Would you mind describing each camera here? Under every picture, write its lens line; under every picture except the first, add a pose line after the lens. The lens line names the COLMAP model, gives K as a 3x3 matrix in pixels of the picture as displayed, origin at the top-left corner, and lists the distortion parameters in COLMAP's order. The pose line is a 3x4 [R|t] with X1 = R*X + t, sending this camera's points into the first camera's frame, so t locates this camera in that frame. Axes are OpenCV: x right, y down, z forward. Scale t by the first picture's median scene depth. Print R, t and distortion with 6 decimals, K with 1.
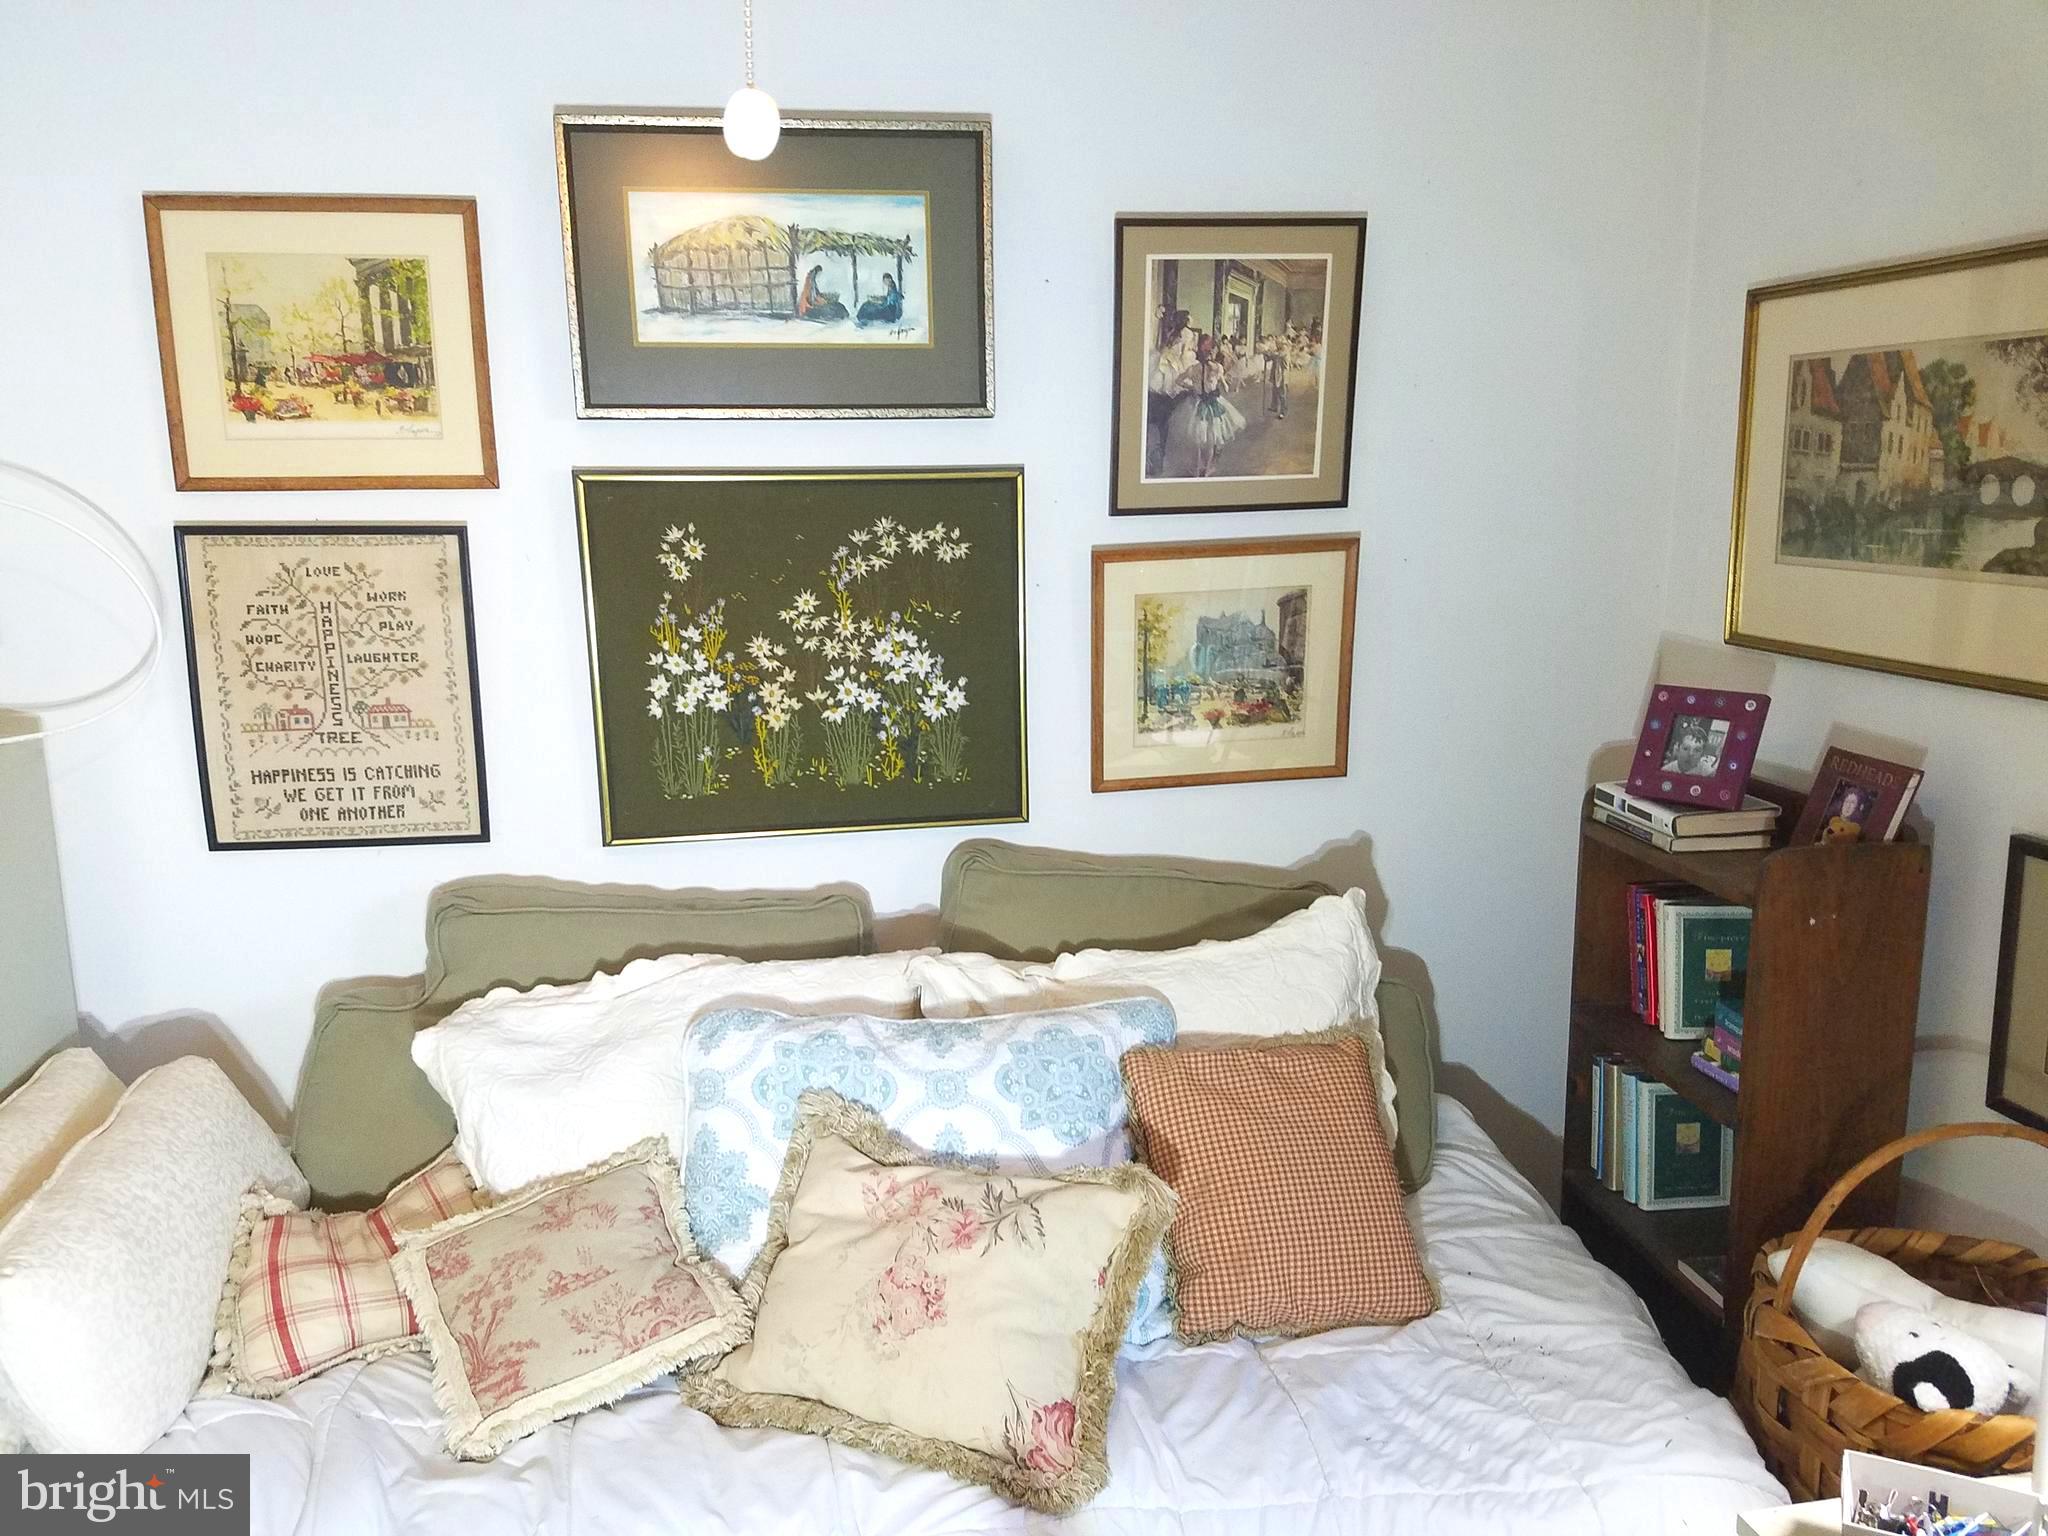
lens RADIAL K [[1542.7, 0, 1110.1], [0, 1542.7, 769.8], [0, 0, 1]] dist [0.118906, -0.217836]
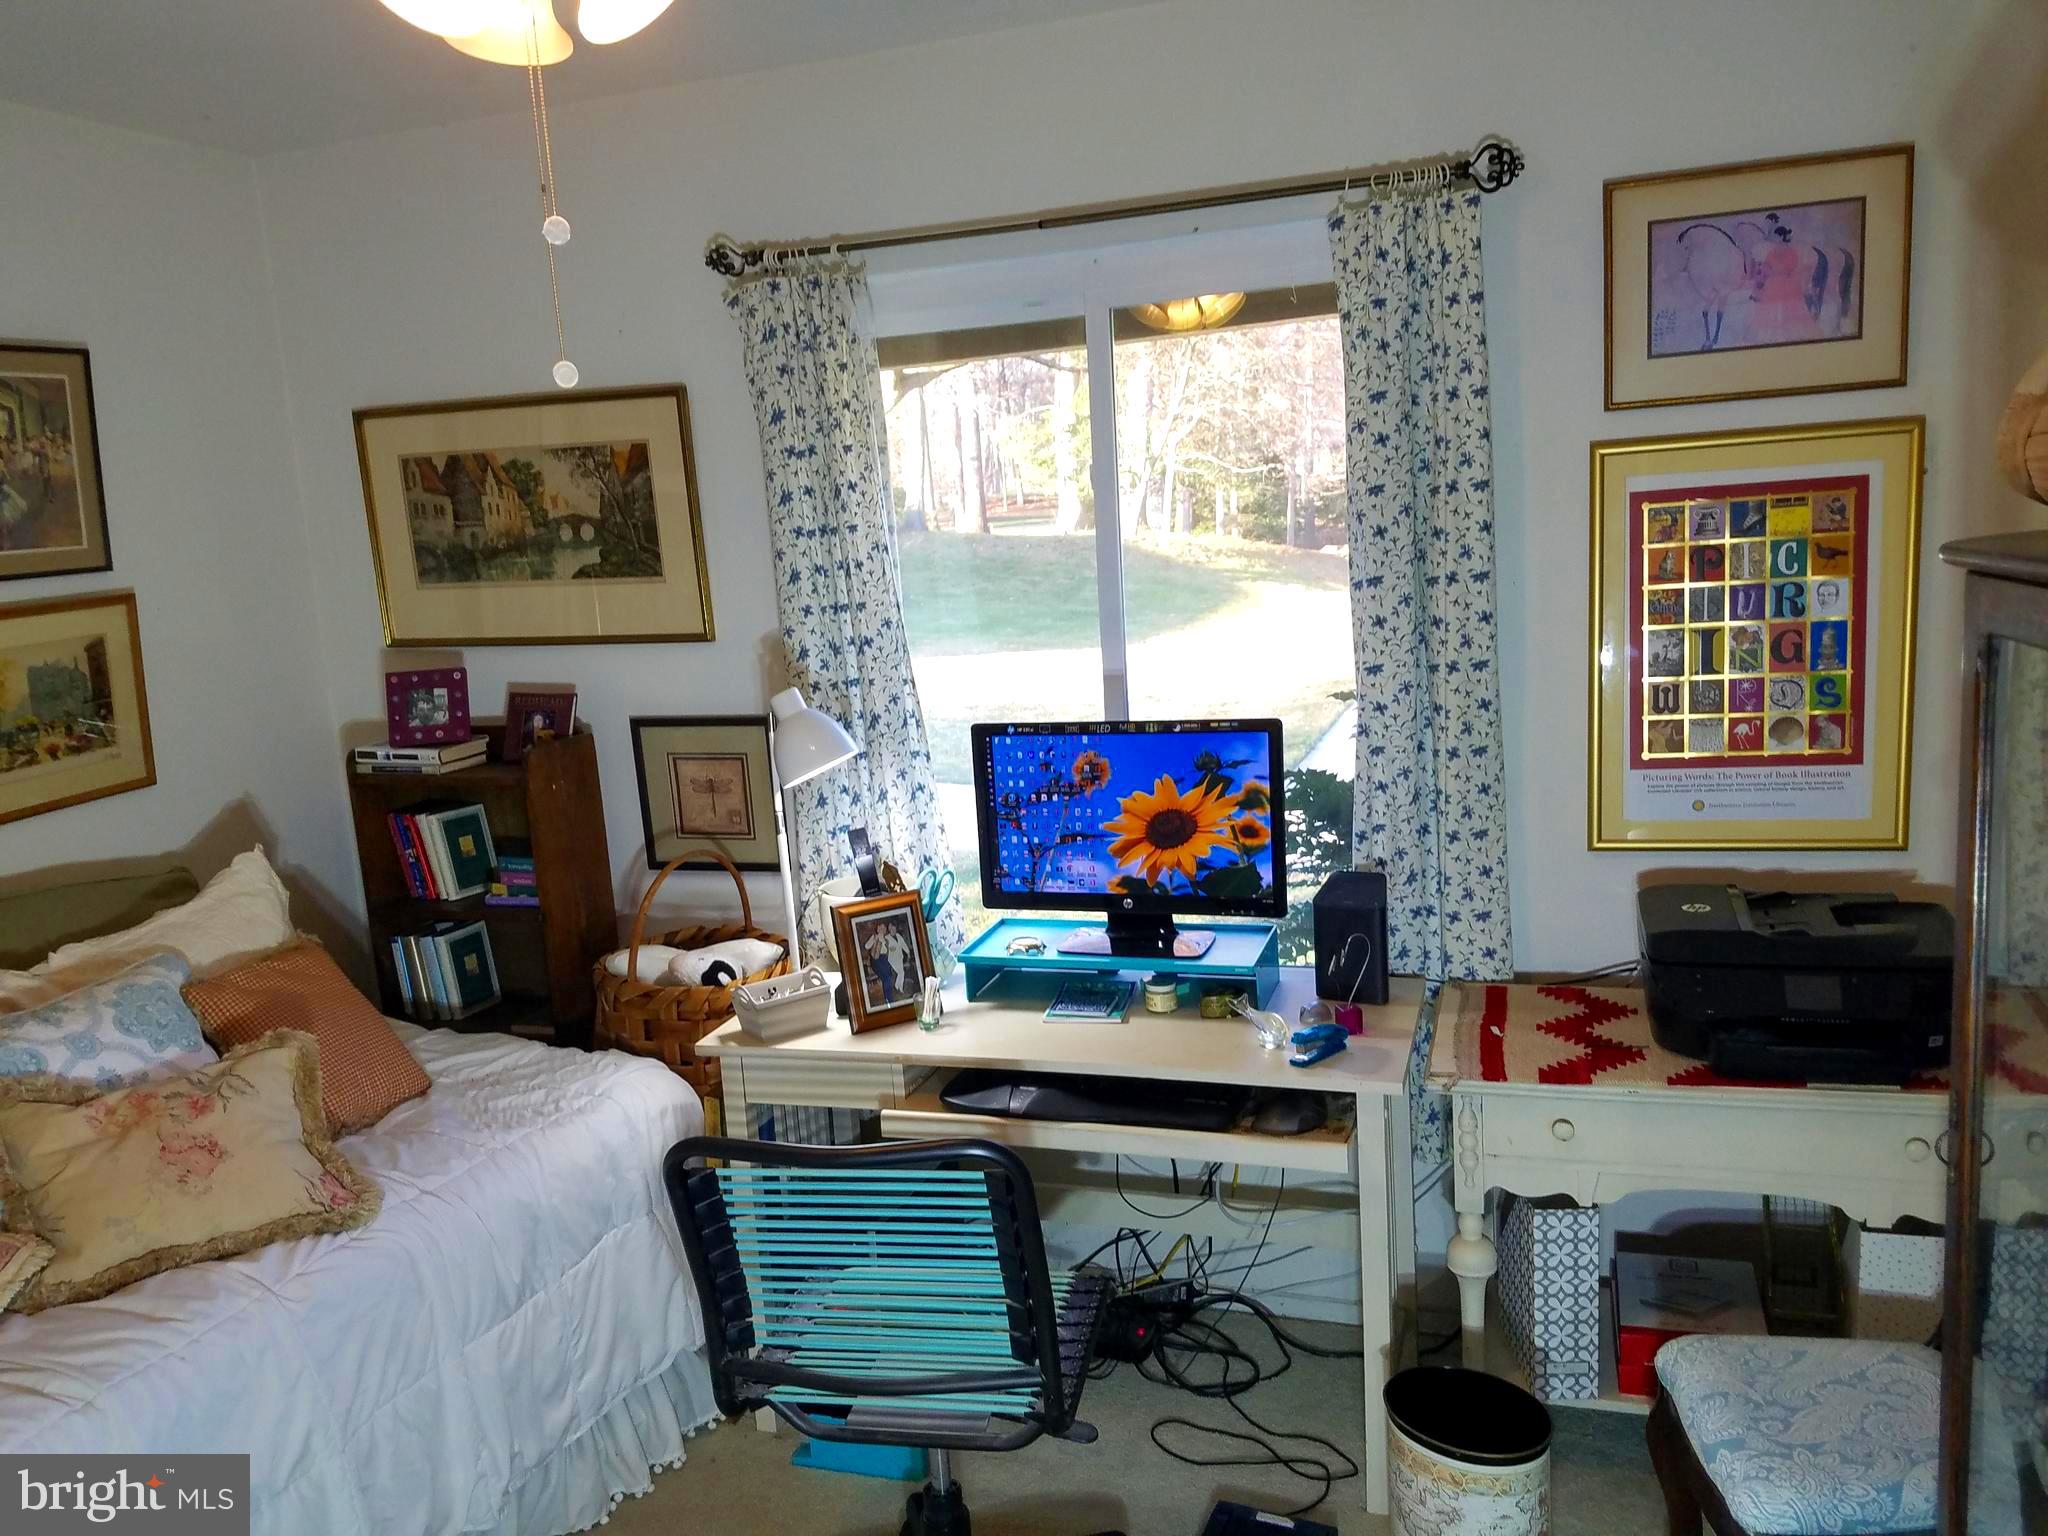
lens RADIAL K [[1542.7, 0, 1110.1], [0, 1542.7, 769.8], [0, 0, 1]] dist [0.118906, -0.217836]
pose [[0.424264, -0.169259, 0.889579, -0.717741], [0.218502, 0.972484, 0.080823, 0.066603], [-0.878781, 0.160084, 0.449574, -0.265014]]
